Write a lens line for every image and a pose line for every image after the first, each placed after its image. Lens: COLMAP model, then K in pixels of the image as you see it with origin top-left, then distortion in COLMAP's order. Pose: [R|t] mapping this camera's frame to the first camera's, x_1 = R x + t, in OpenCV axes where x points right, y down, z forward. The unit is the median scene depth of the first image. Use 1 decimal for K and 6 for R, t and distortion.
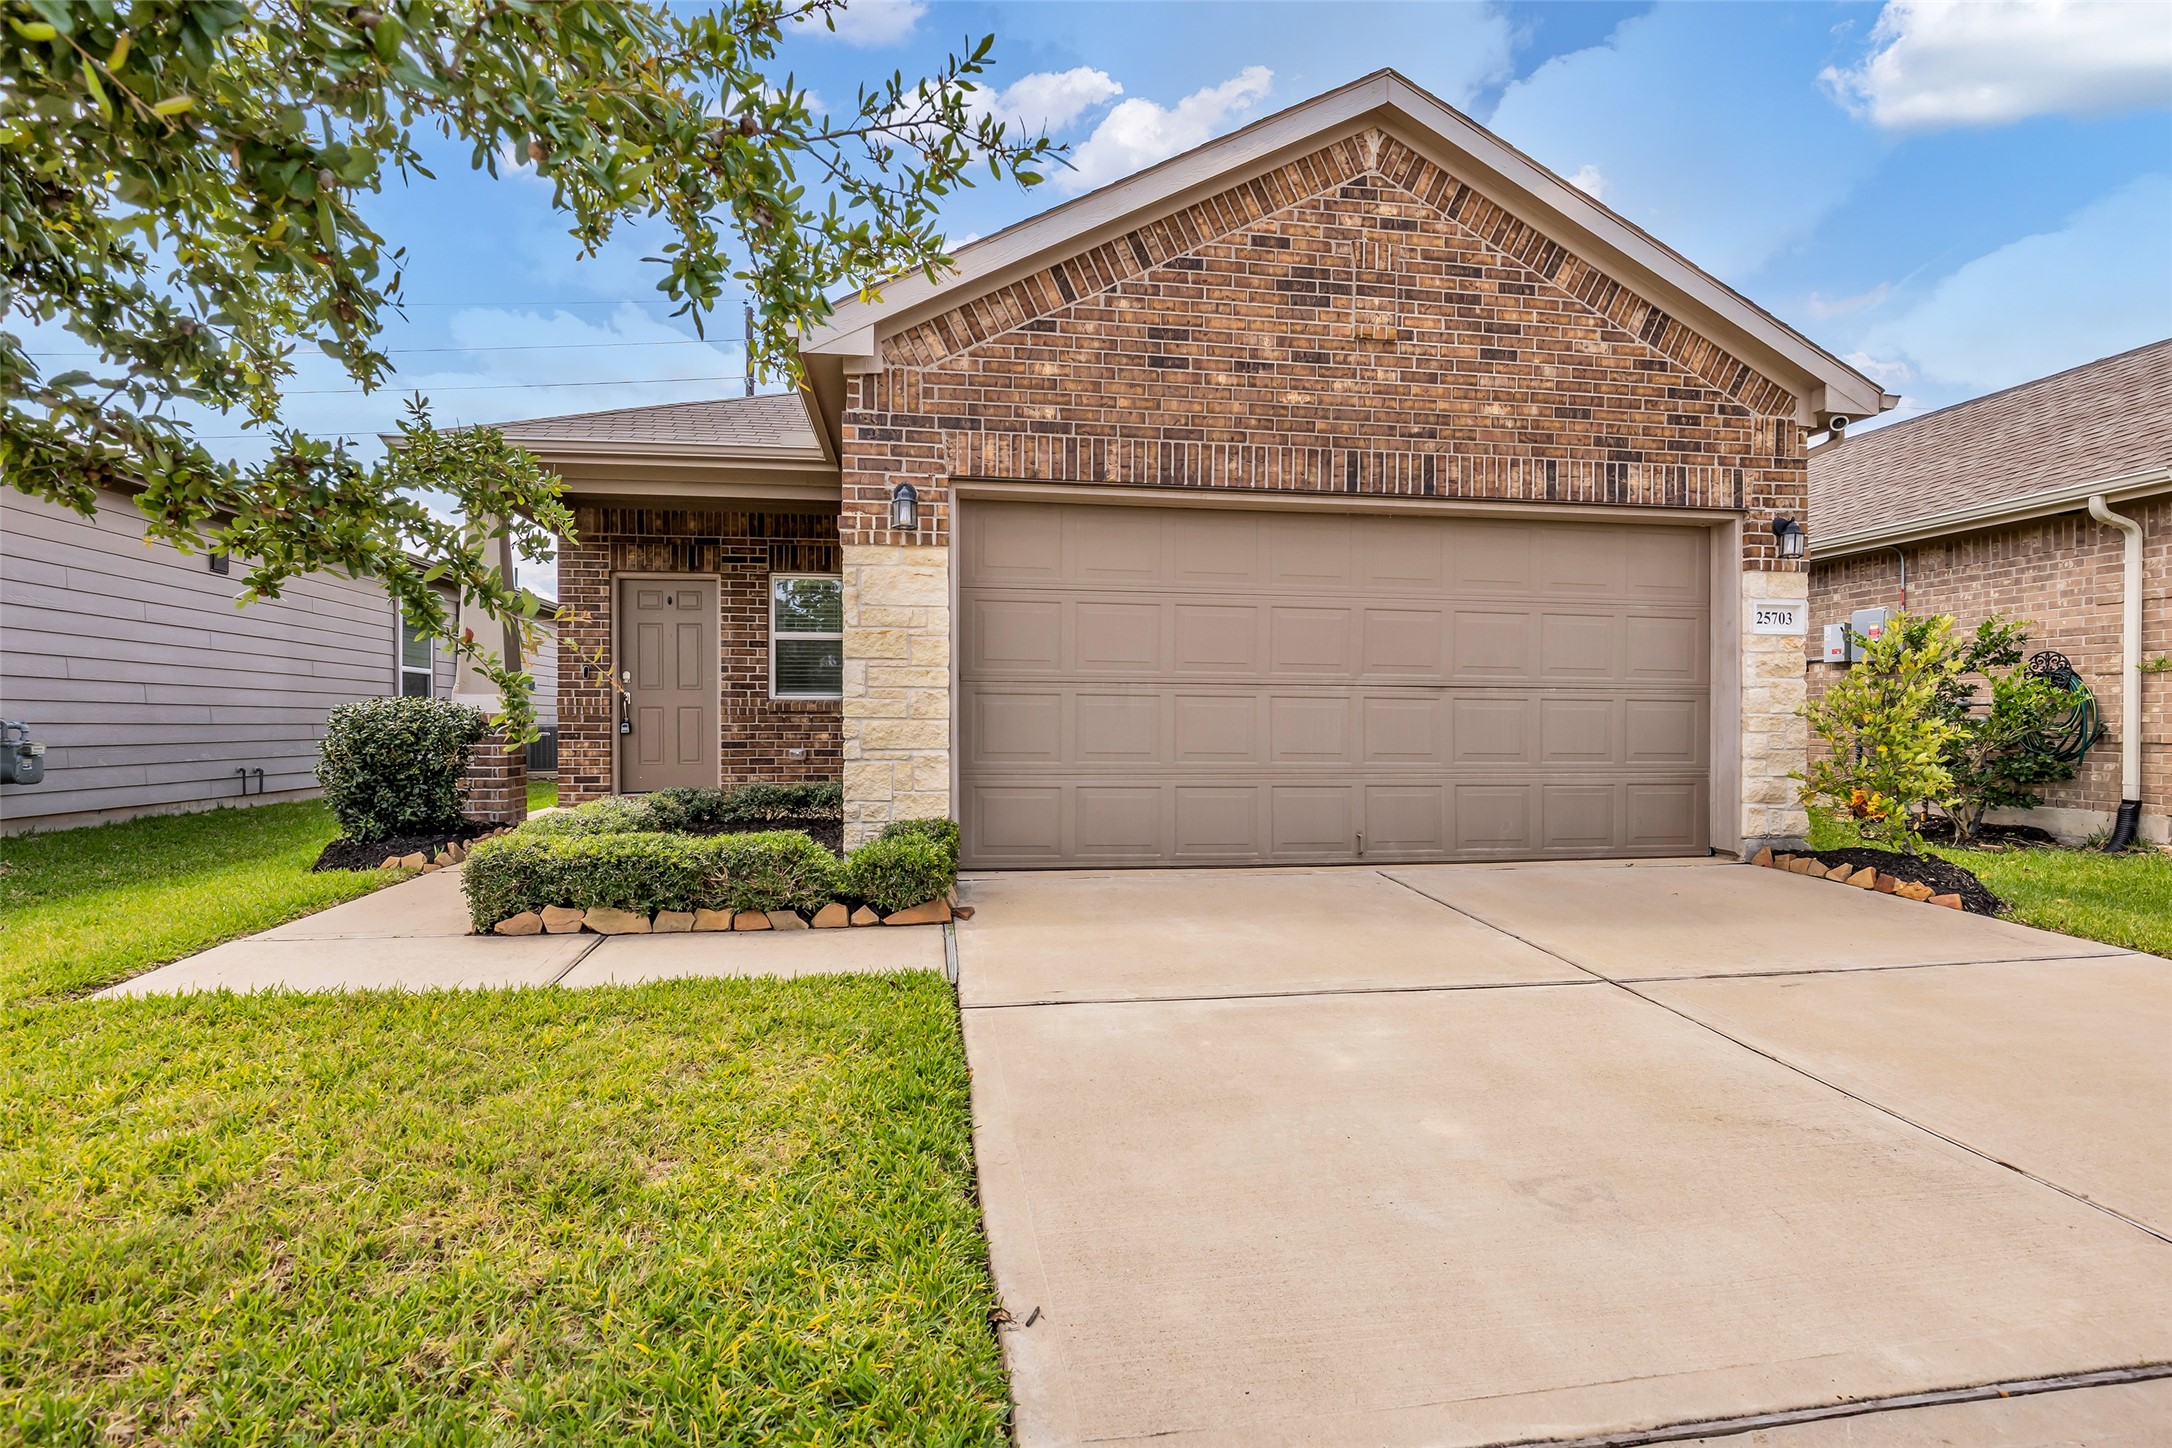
lens RADIAL K [[1012.2, 0, 1081.4], [0, 1012.2, 732.8], [0, 0, 1]] dist [-0.012586, 0.000978]
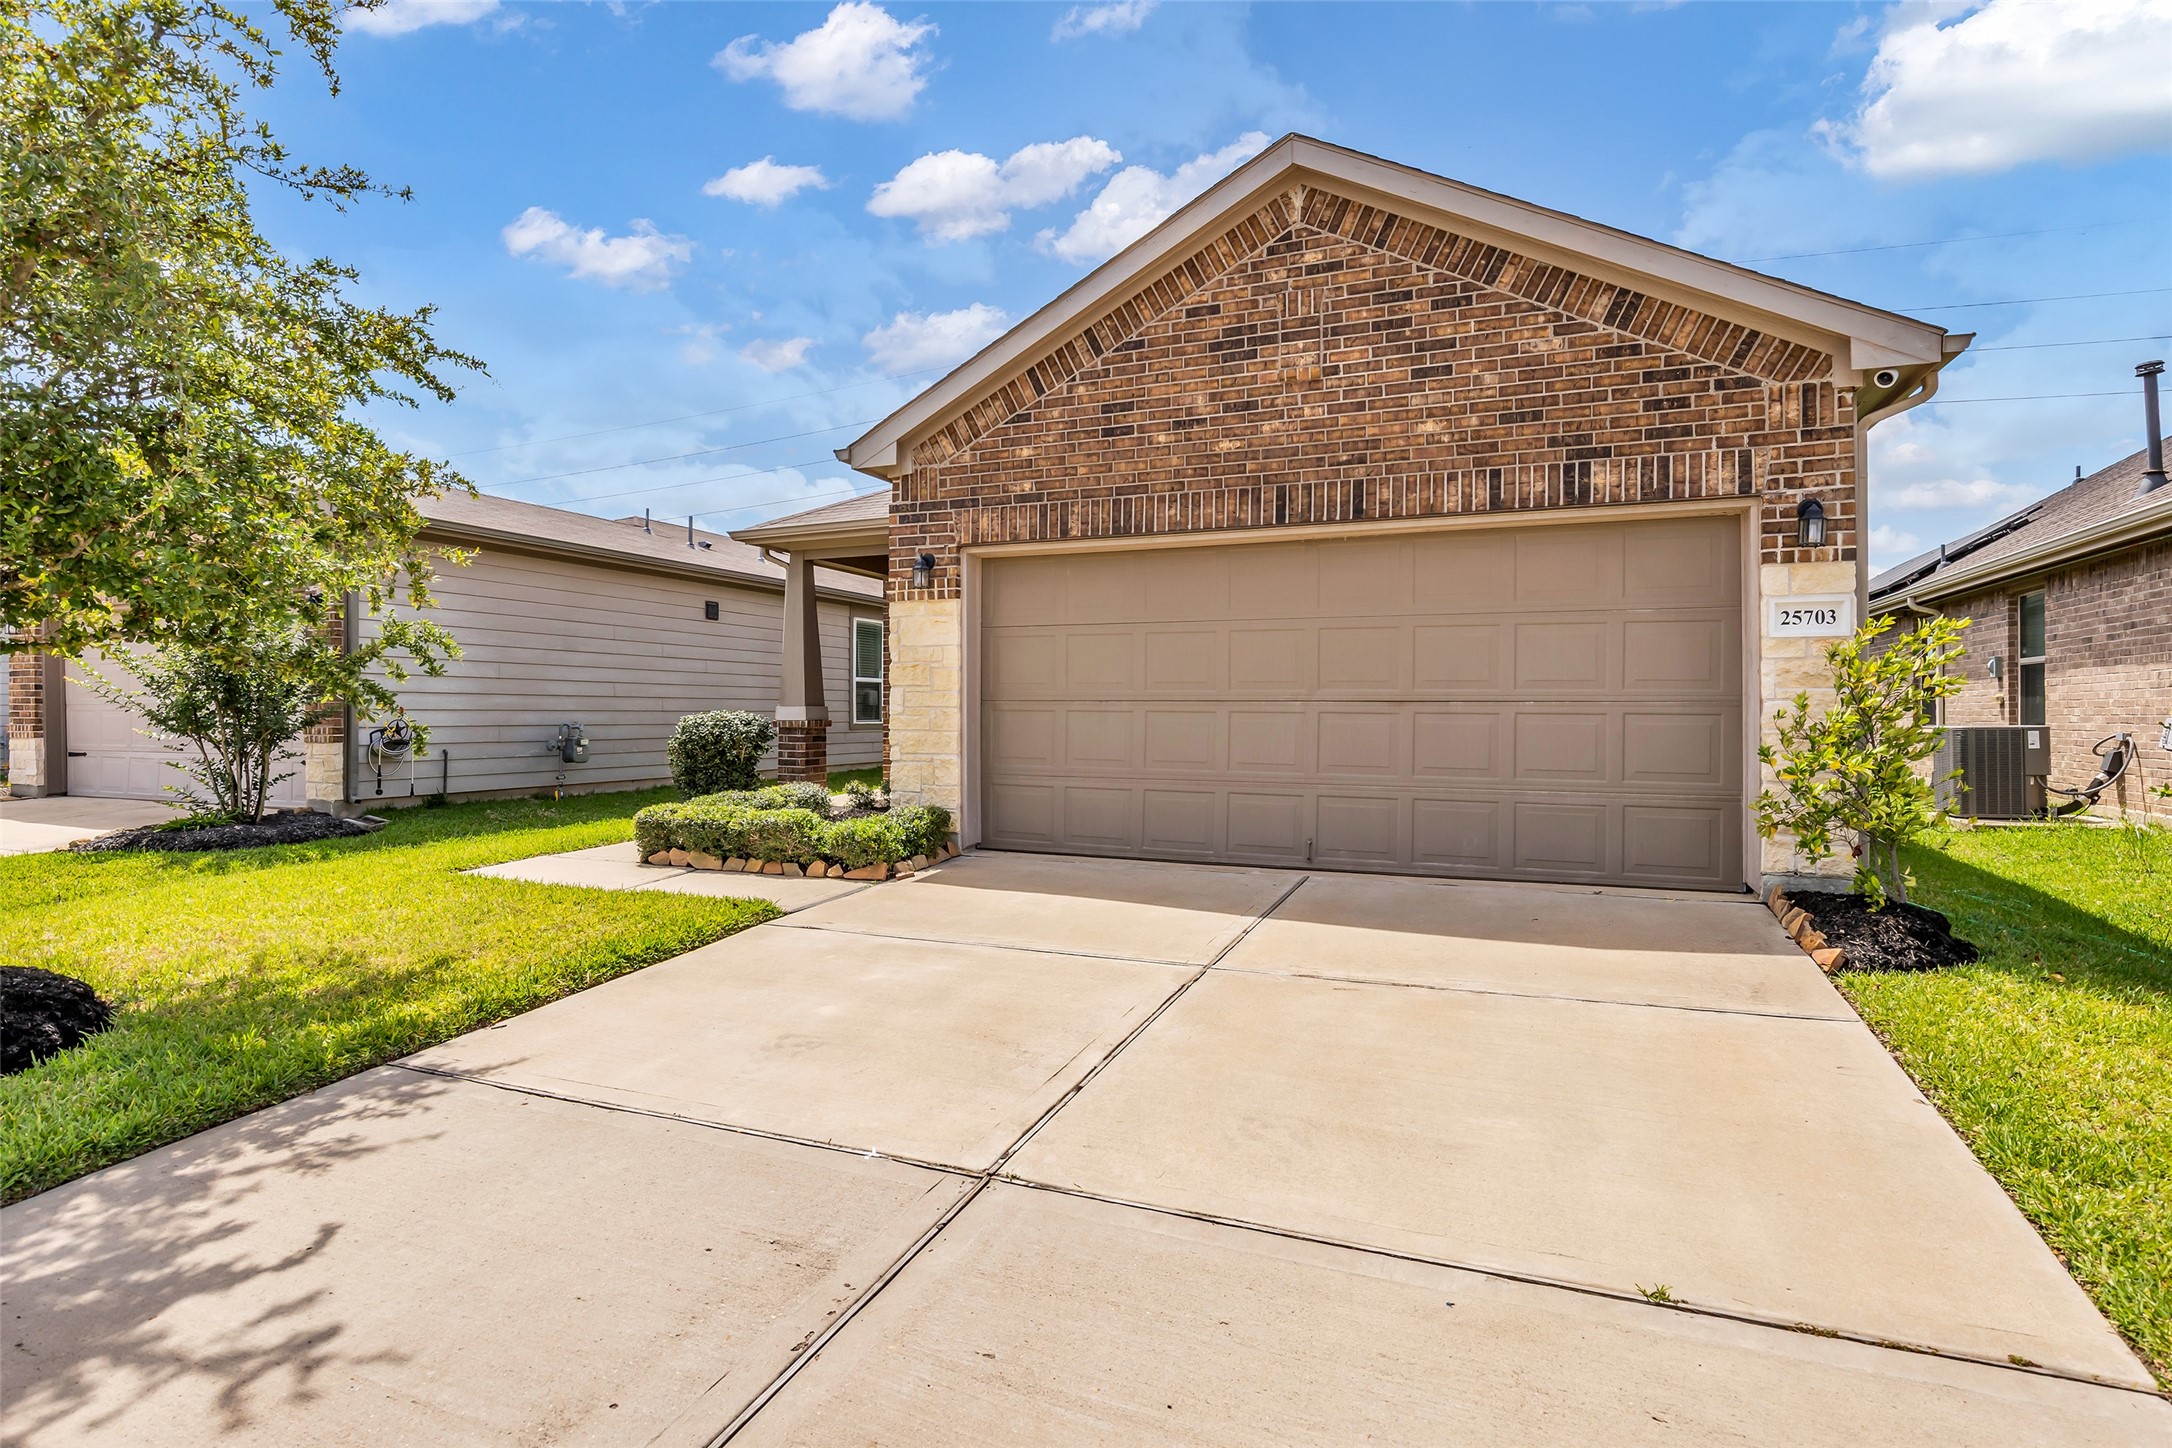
lens RADIAL K [[1092.1, 0, 1086.1], [0, 1092.1, 711.8], [0, 0, 1]] dist [-0.012378, -0.000925]
pose [[0.853141, -0.000402, -0.521680, 0.671095], [-0.004181, 0.999962, -0.007609, -0.025639], [0.521663, 0.008673, 0.853107, -0.101351]]
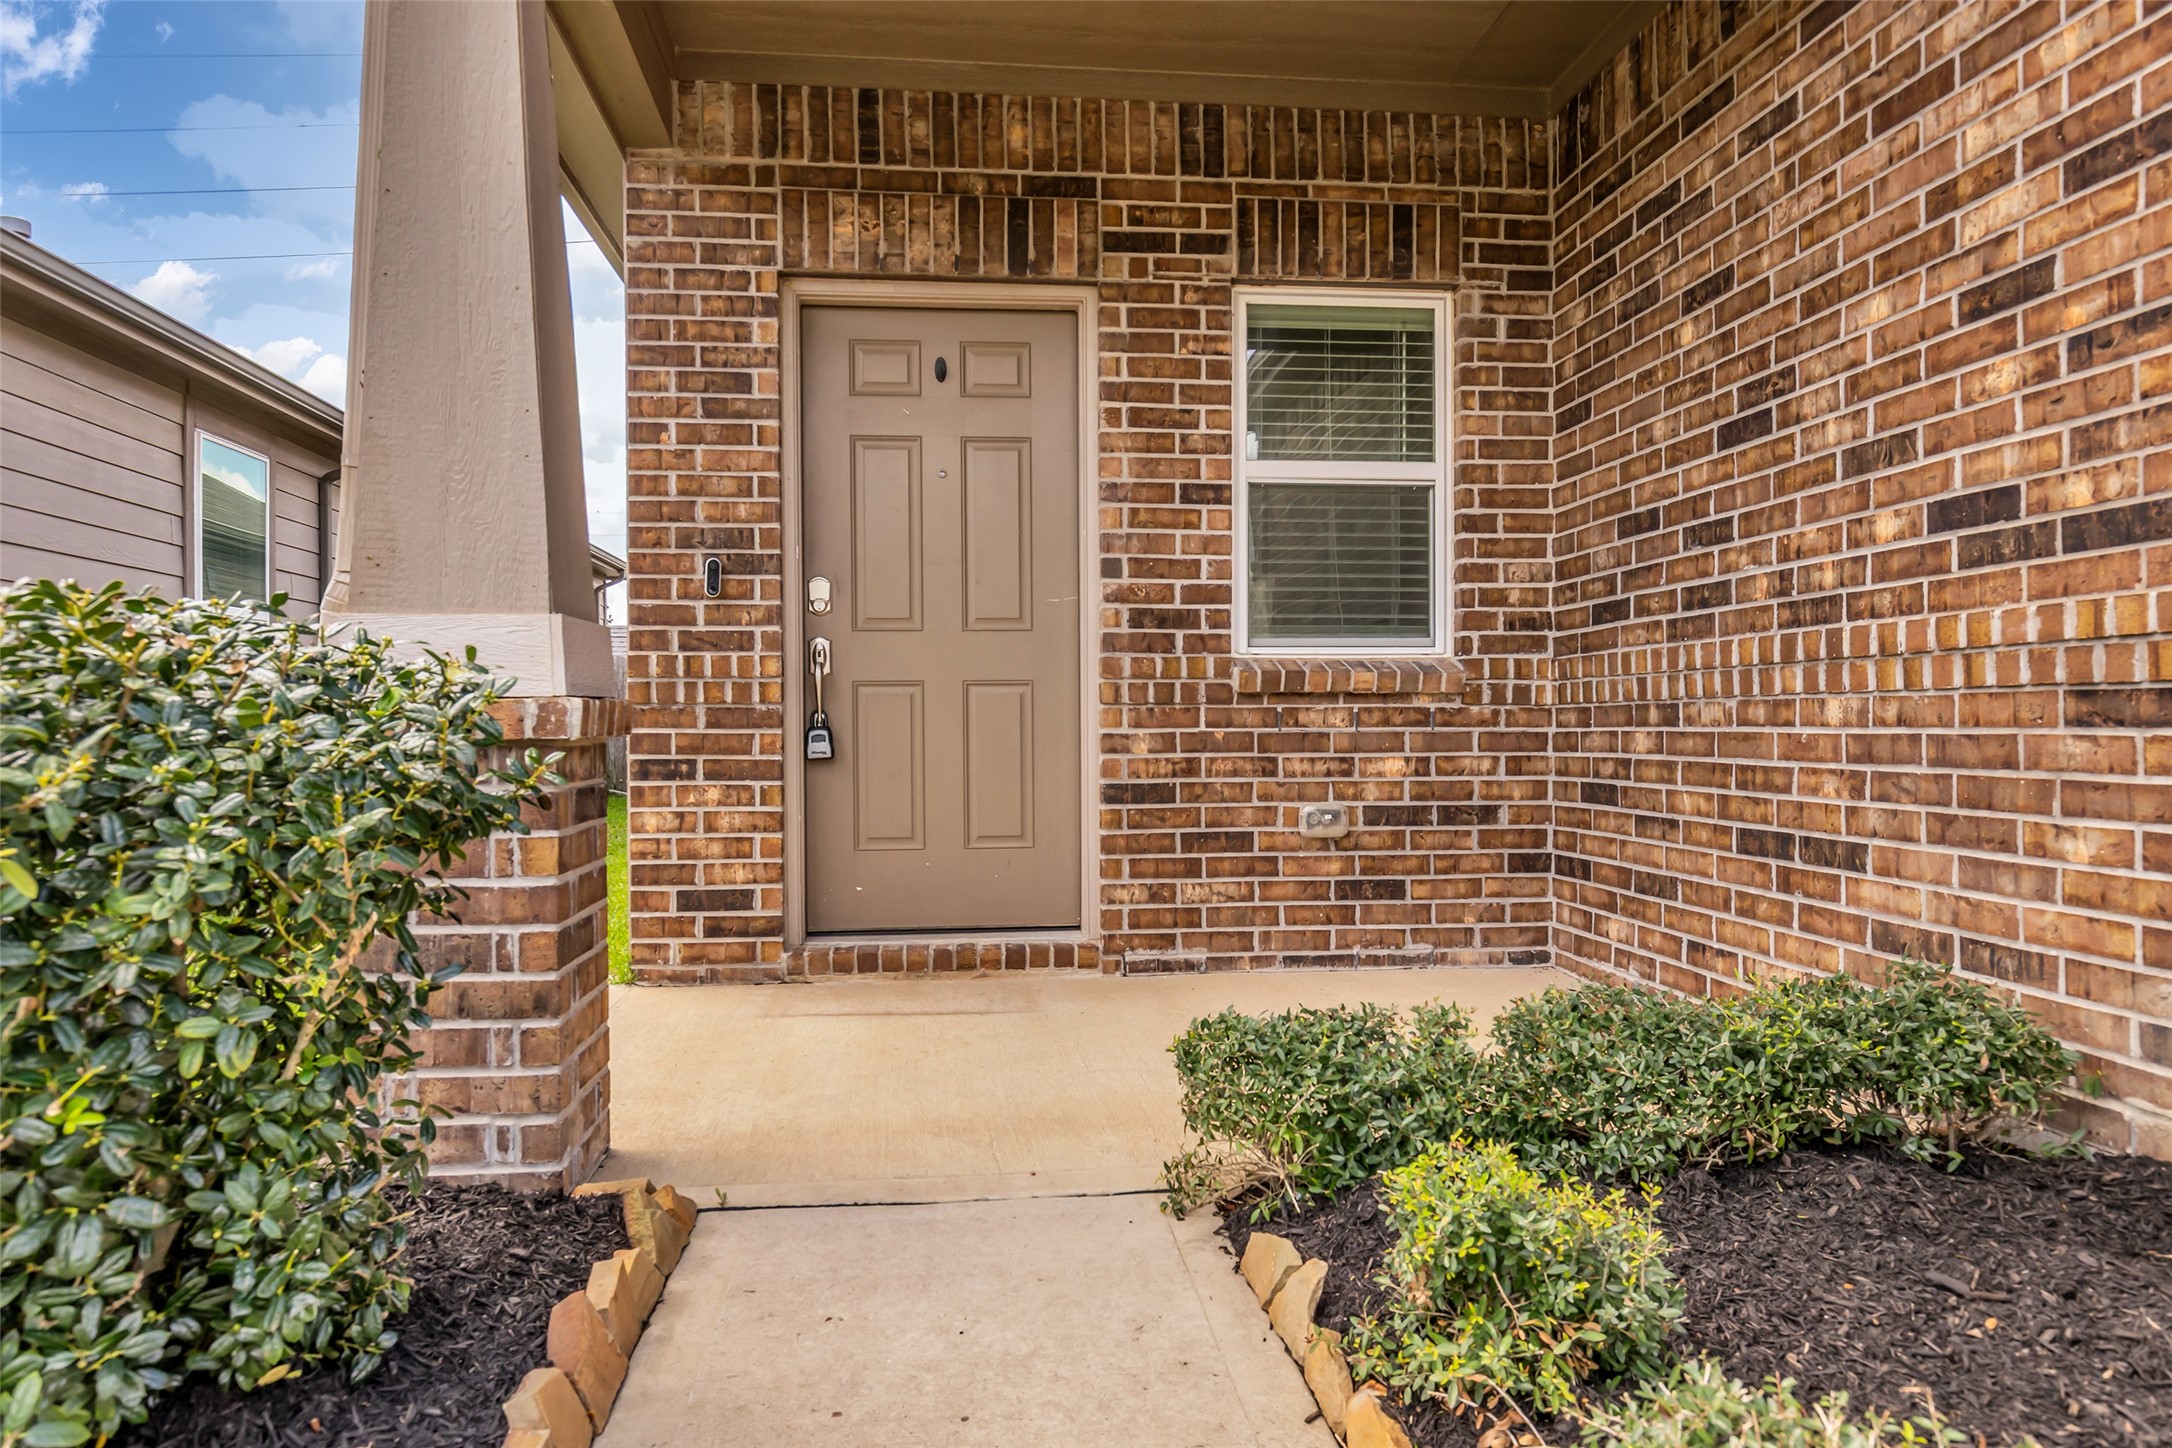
lens RADIAL K [[1363.3, 0, 1077.5], [0, 1363.3, 734.1], [0, 0, 1]] dist [0.004247, 0.002095]
pose [[0.999003, -0.003218, -0.044534, -0.532430], [0.003277, 0.999994, 0.001249, -0.012949], [0.044529, -0.001394, 0.999007, 0.844712]]
